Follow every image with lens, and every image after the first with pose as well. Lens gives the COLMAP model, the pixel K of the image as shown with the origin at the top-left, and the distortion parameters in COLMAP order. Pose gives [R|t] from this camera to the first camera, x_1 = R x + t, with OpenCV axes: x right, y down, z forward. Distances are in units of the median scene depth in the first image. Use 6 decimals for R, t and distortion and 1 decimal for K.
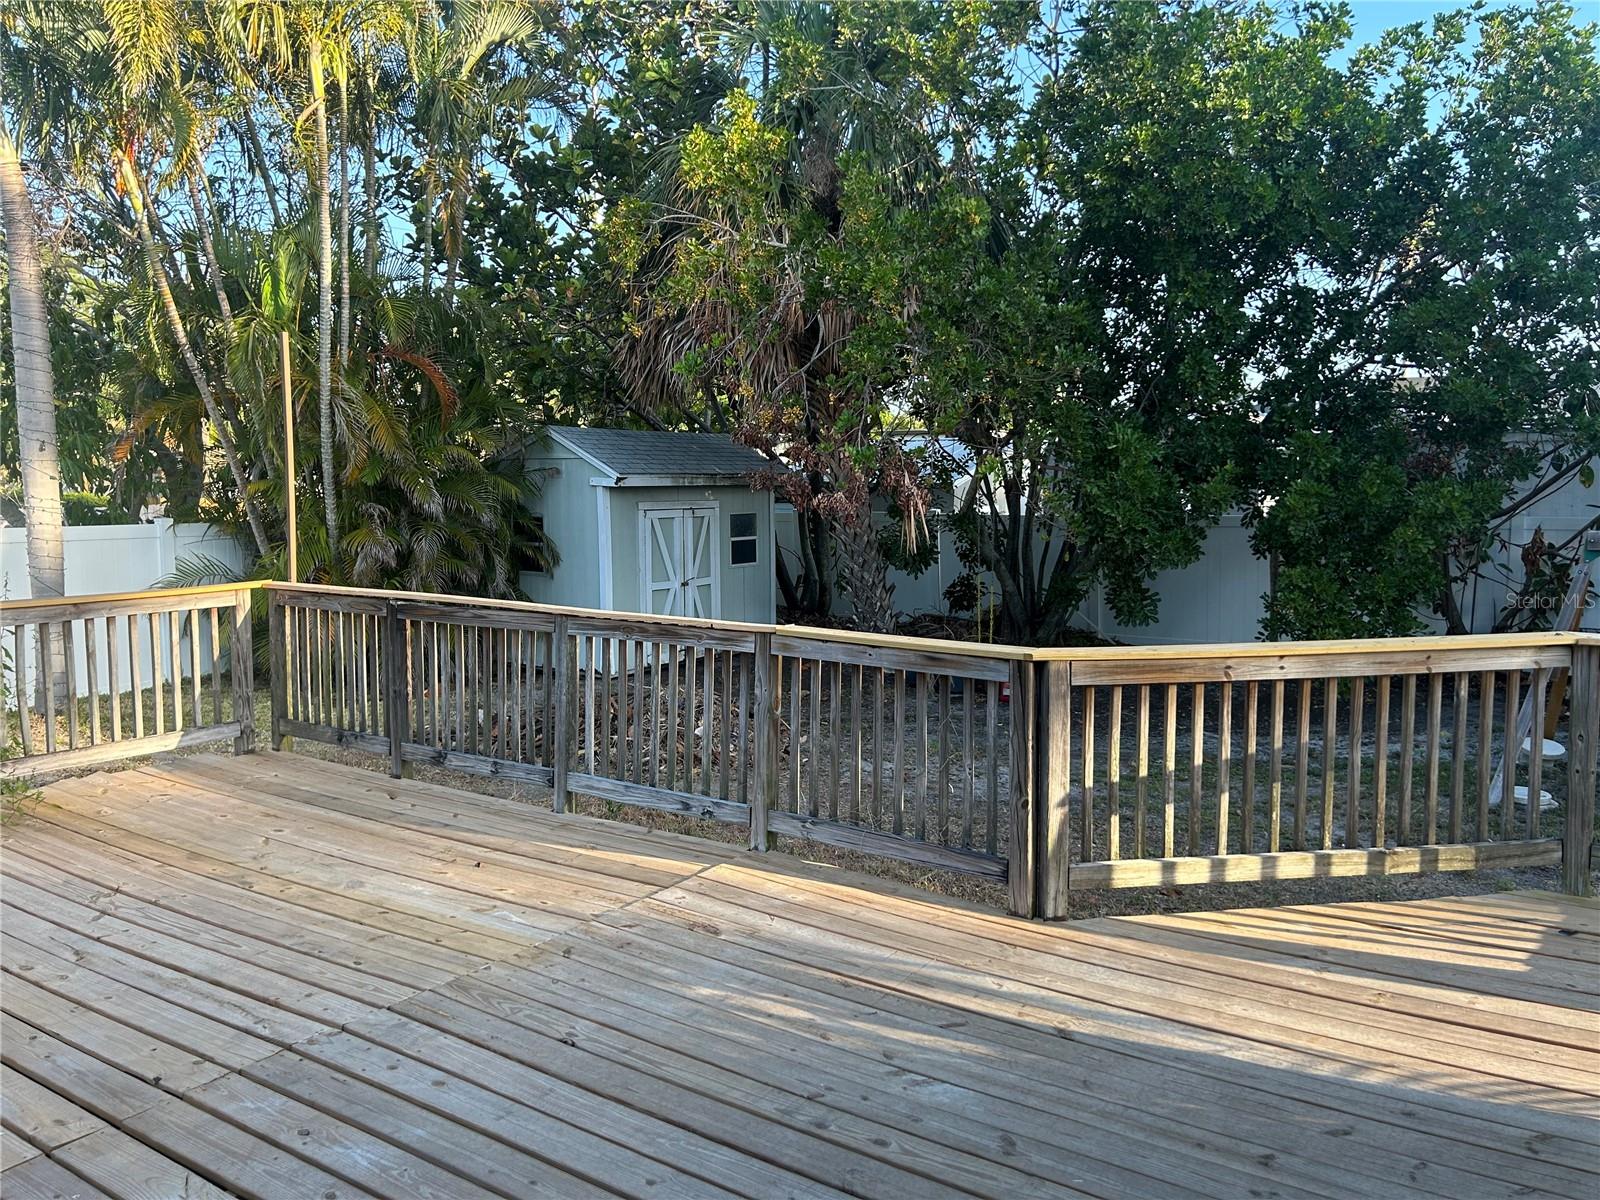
lens RADIAL K [[1184.0, 0, 782.7], [0, 1184.0, 598.8], [0, 0, 1]] dist [0.052926, -0.057118]
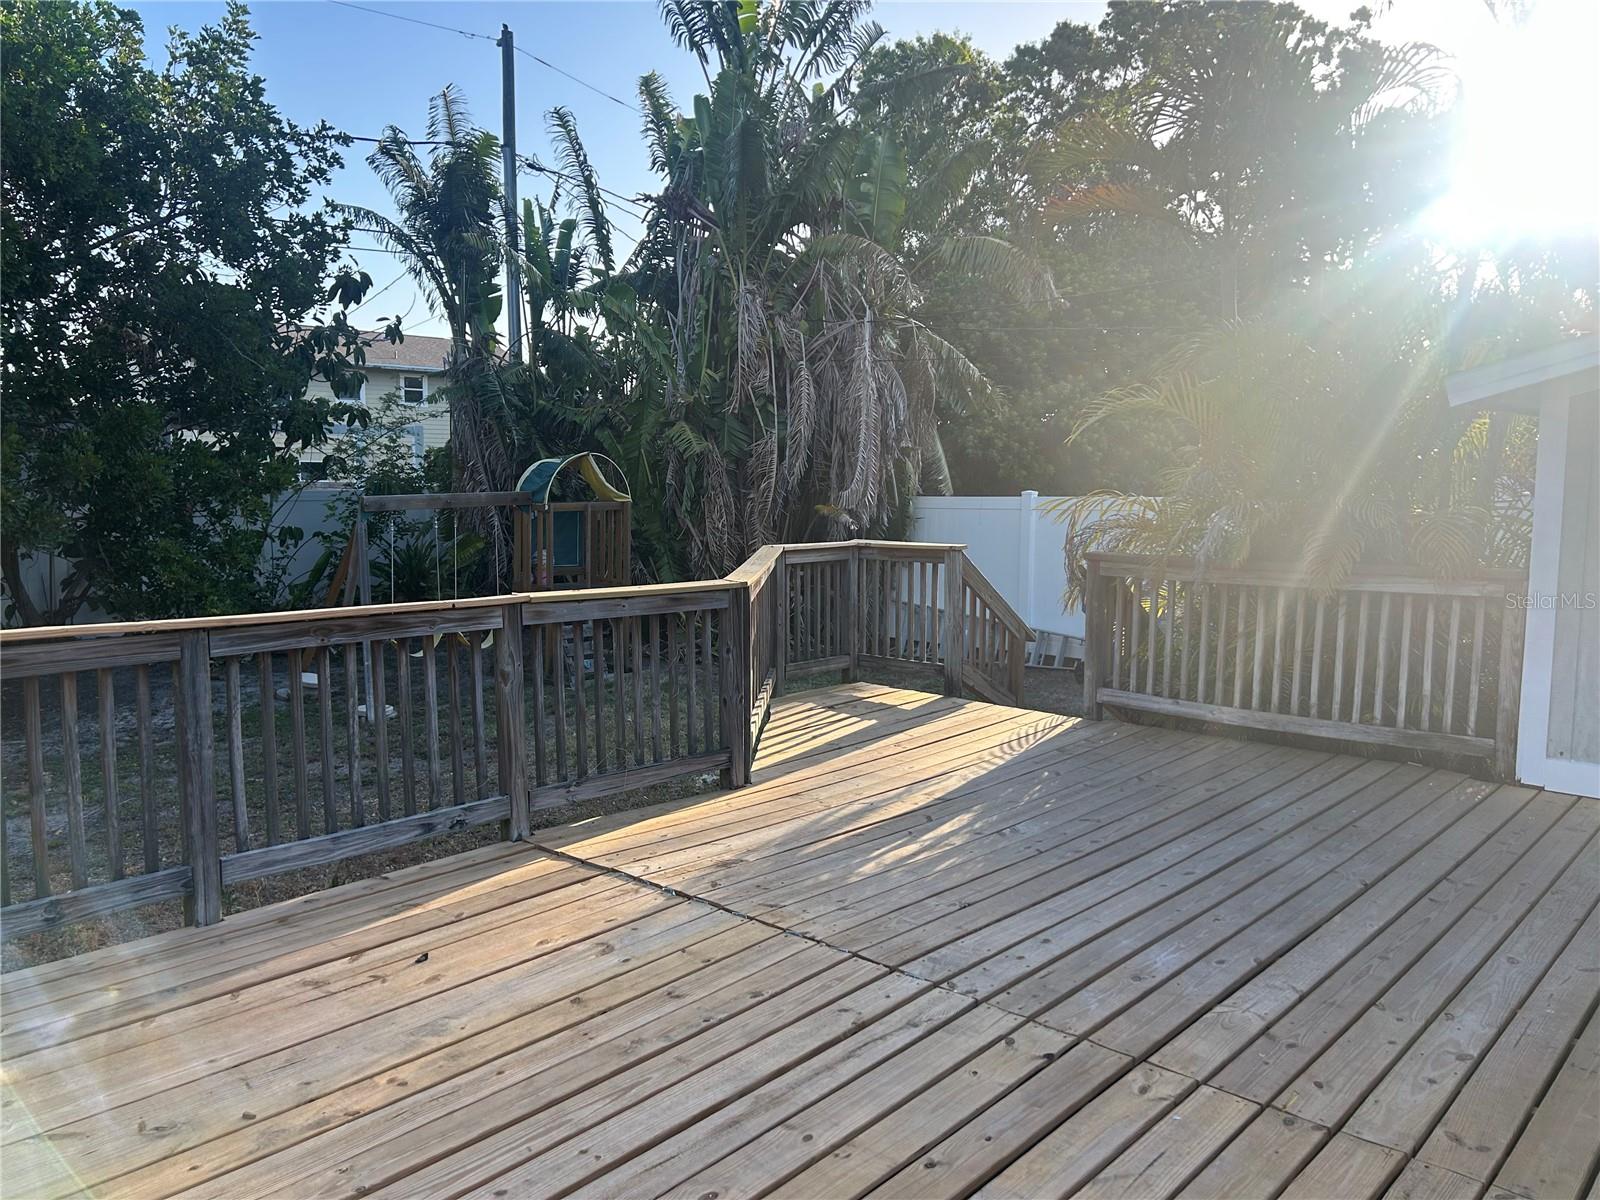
lens RADIAL K [[1184.0, 0, 782.7], [0, 1184.0, 598.8], [0, 0, 1]] dist [0.052926, -0.057118]
pose [[0.168565, -0.106592, 0.979910, -1.148327], [0.089719, 0.991668, 0.092438, -0.055098], [-0.981599, 0.072335, 0.176724, 0.799827]]
